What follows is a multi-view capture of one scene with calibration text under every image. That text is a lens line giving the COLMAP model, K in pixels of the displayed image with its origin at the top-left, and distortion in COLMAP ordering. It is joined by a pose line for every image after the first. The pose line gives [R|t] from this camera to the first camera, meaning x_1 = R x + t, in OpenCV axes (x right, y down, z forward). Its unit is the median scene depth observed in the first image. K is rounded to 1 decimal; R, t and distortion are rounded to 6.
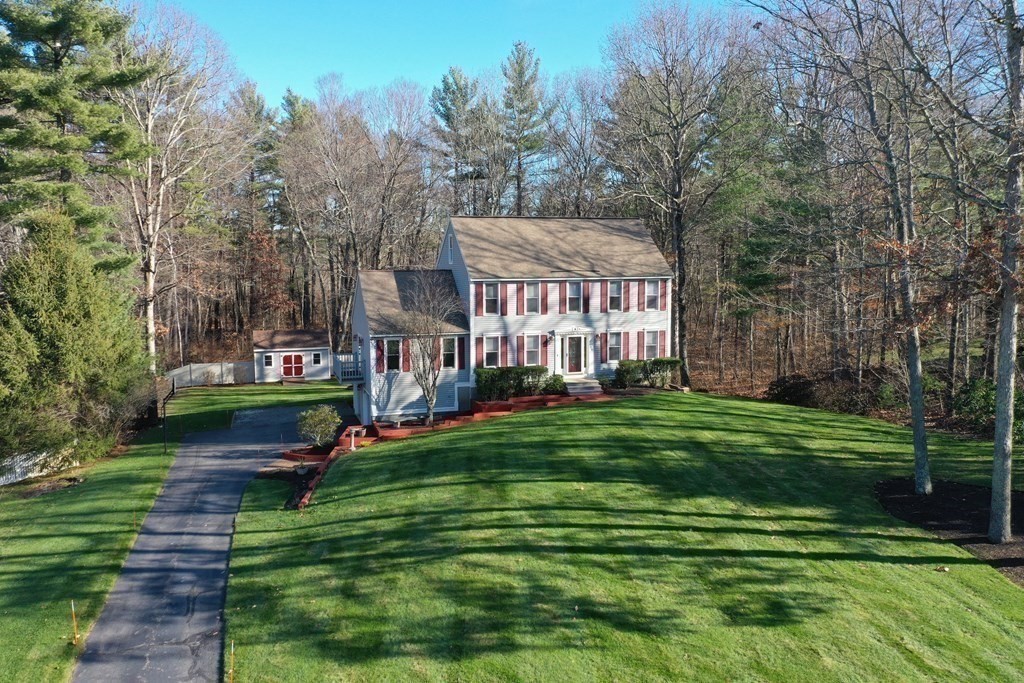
lens RADIAL K [[827.2, 0, 512.0], [0, 827.2, 341.5], [0, 0, 1]] dist [0.009782, 0.005688]
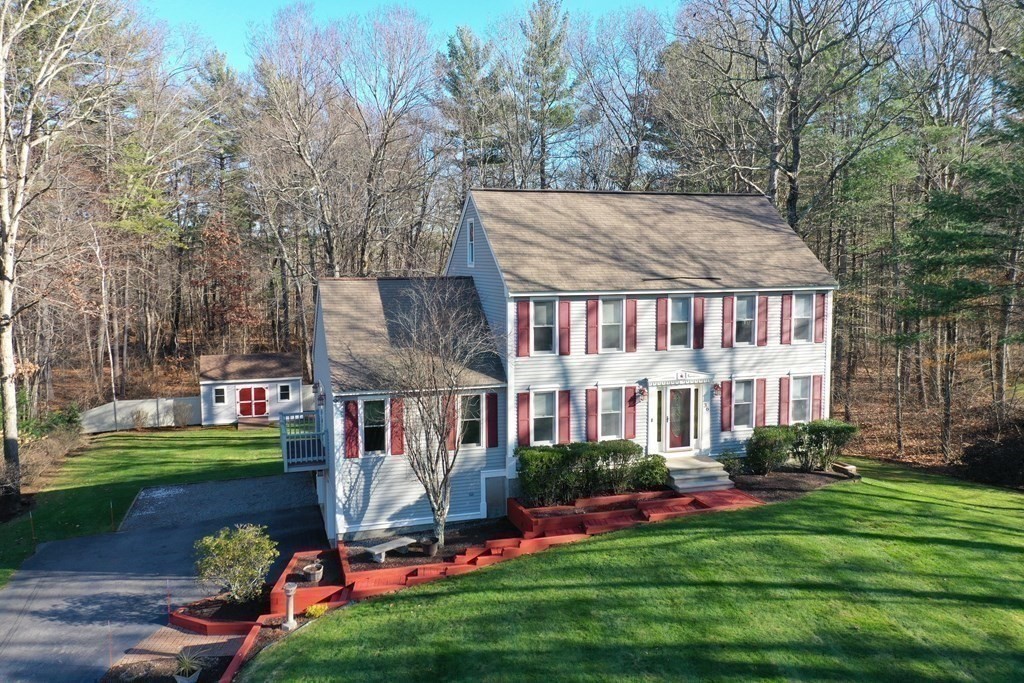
lens RADIAL K [[827.2, 0, 512.0], [0, 827.2, 341.5], [0, 0, 1]] dist [0.009782, 0.005688]
pose [[0.999998, -0.001426, -0.001094, -0.044926], [0.001422, 0.999993, -0.003335, -0.038111], [0.001099, 0.003333, 0.999994, 0.403677]]
